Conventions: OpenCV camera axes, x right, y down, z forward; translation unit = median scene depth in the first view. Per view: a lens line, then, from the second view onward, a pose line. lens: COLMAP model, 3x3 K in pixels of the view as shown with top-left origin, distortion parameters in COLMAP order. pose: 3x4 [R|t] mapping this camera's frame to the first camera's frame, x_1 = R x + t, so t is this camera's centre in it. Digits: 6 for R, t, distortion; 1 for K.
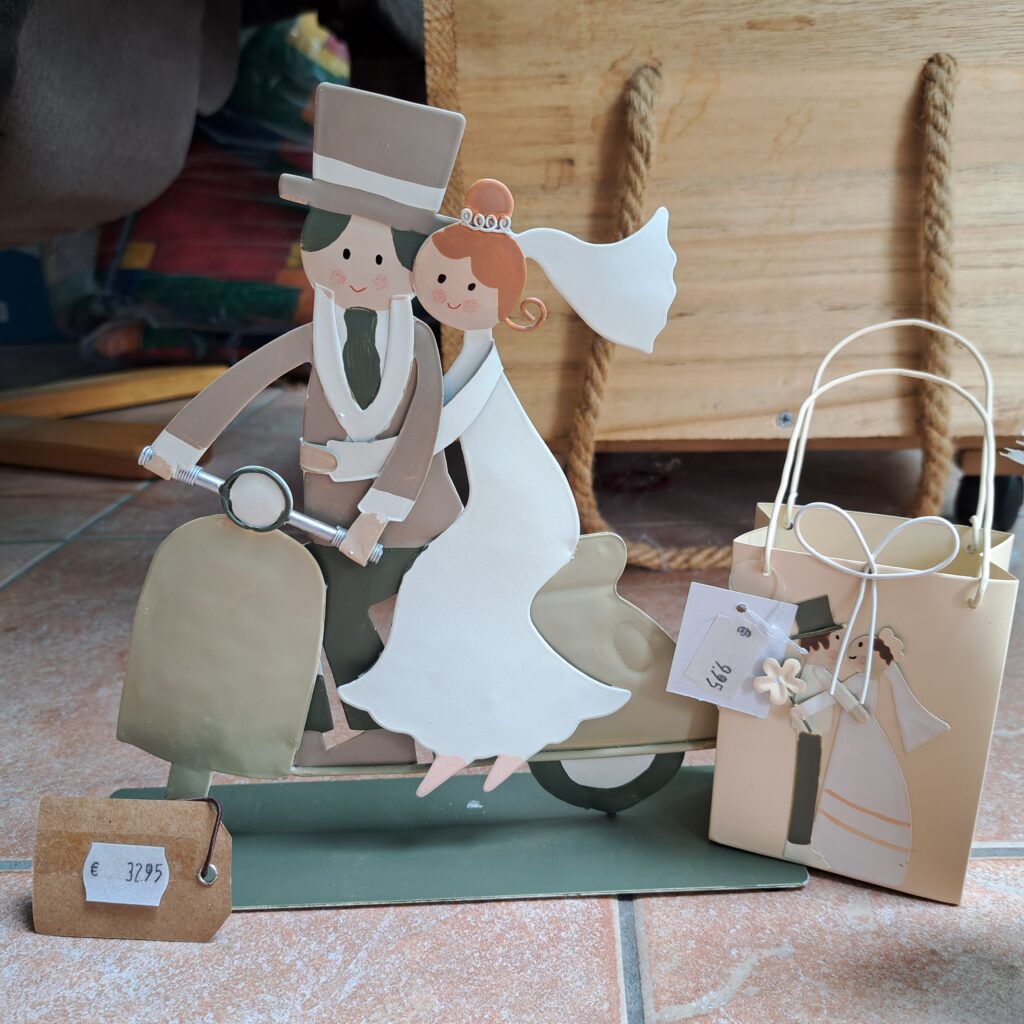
lens RADIAL K [[1030.6, 0, 535.5], [0, 1030.6, 515.2], [0, 0, 1]] dist [0.069908, -0.146127]
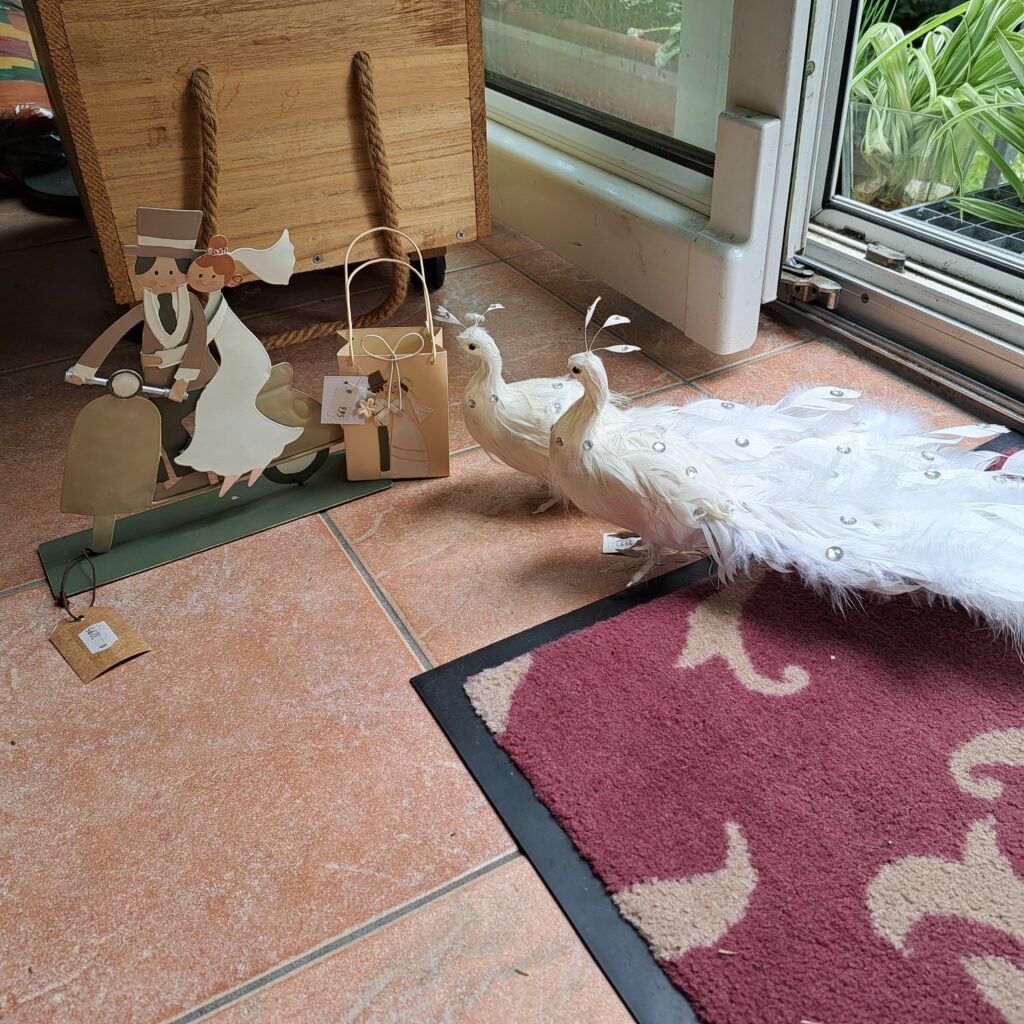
lens RADIAL K [[1030.6, 0, 535.5], [0, 1030.6, 515.2], [0, 0, 1]] dist [0.069908, -0.146127]
pose [[0.860467, -0.283538, 0.423324, -0.492693], [0.150177, 0.935080, 0.321050, -0.306048], [-0.486871, -0.212679, 0.847186, -1.228573]]
